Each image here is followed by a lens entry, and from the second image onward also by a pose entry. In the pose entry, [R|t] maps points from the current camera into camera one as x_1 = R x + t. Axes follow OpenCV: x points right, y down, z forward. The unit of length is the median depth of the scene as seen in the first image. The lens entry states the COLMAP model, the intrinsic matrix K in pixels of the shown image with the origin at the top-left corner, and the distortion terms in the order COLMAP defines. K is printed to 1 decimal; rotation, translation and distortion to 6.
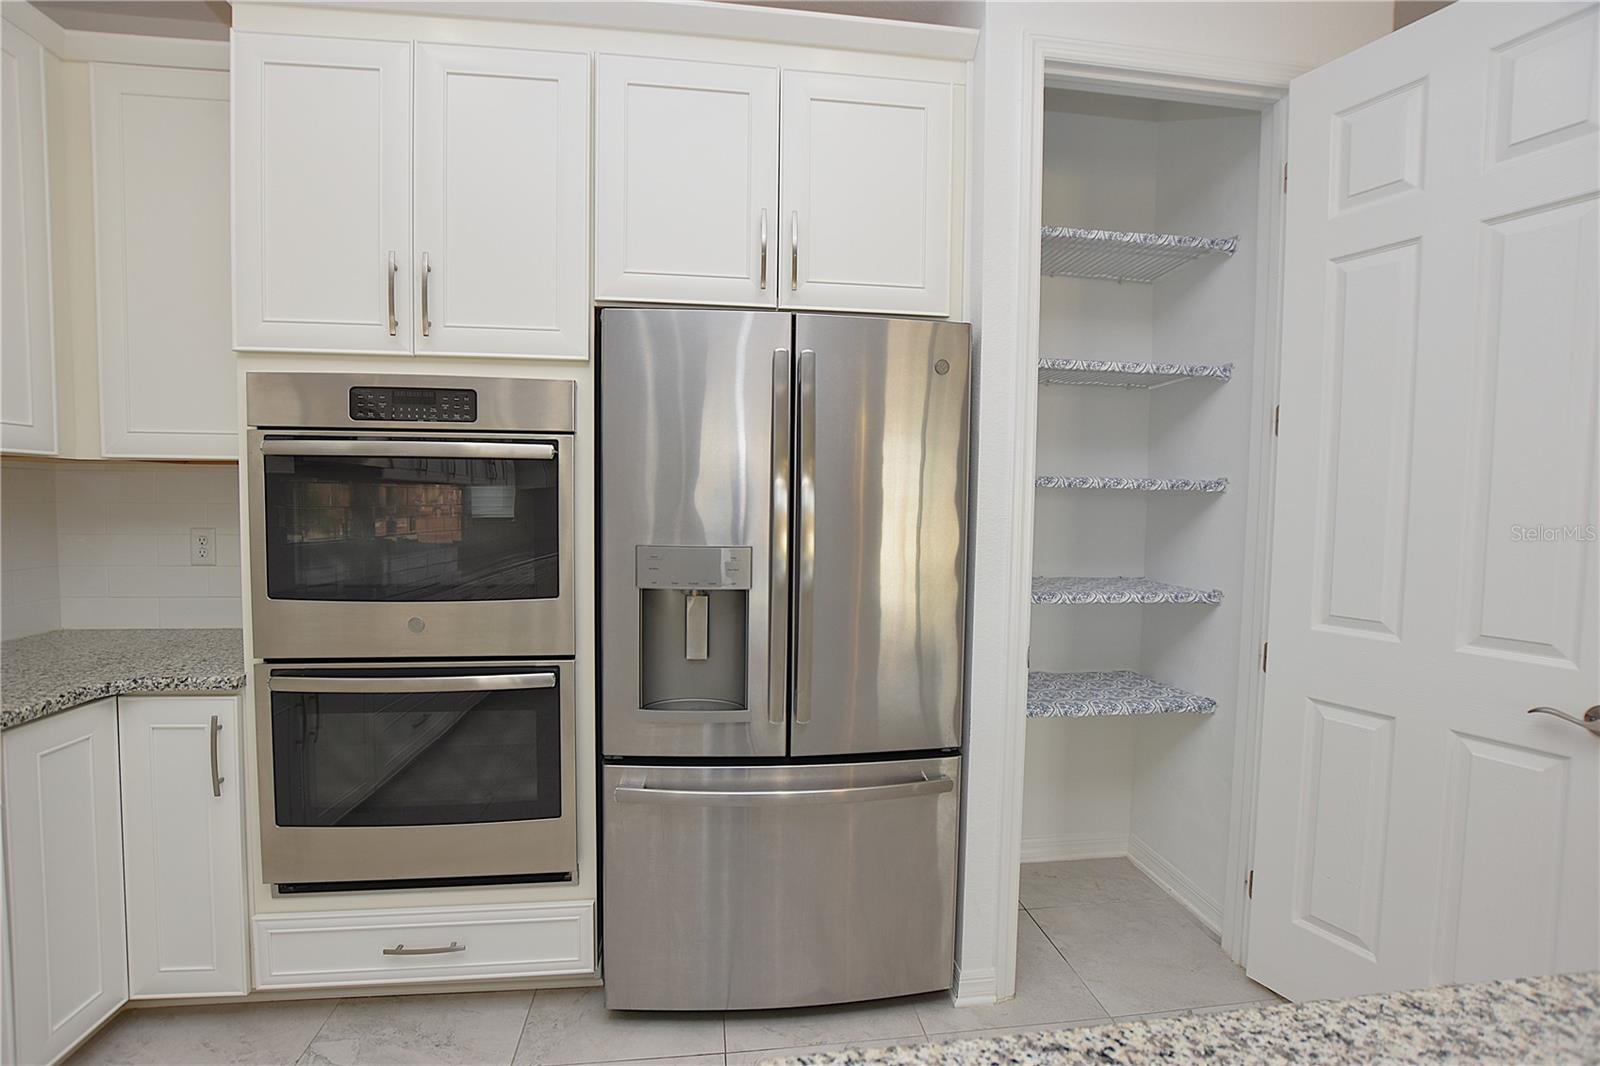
lens RADIAL K [[710.2, 0, 793.3], [0, 710.2, 536.4], [0, 0, 1]] dist [-0.024429, 0.004192]
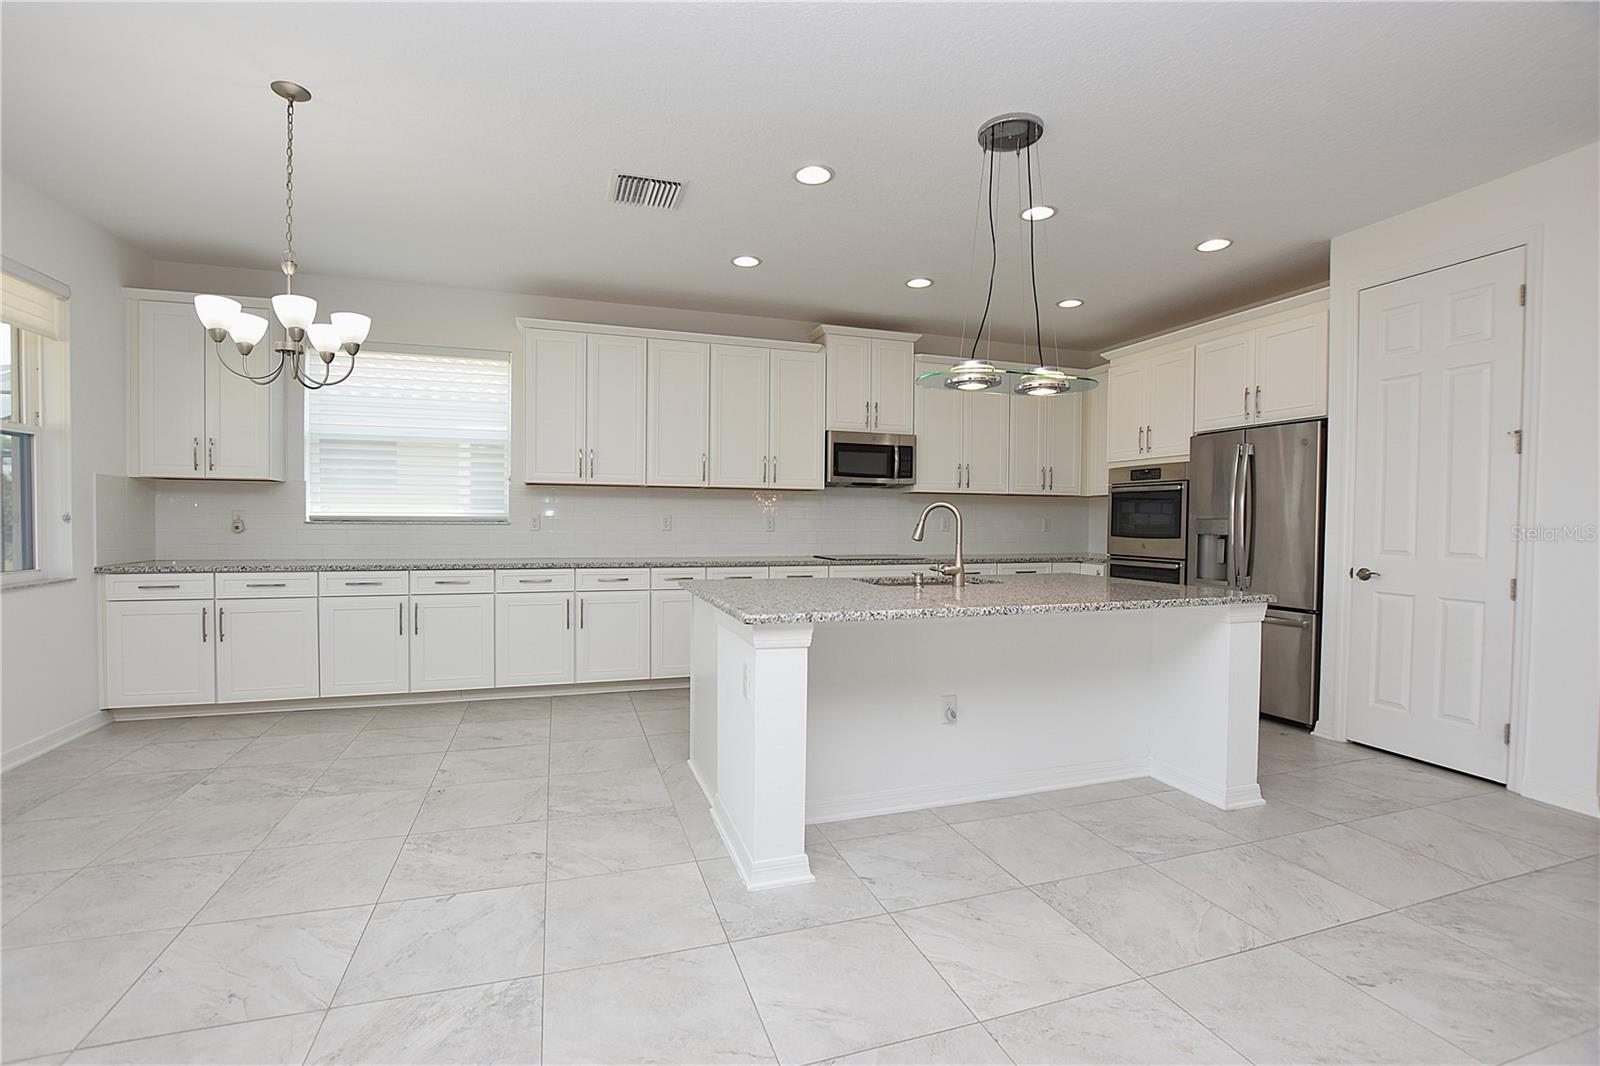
lens RADIAL K [[710.2, 0, 796.4], [0, 710.2, 533.0], [0, 0, 1]] dist [-0.024429, 0.004192]
pose [[0.198024, 0.012323, -0.980120, 2.211822], [-0.049234, 0.998784, 0.002610, 0.138446], [0.978960, 0.047739, 0.198390, -1.114814]]
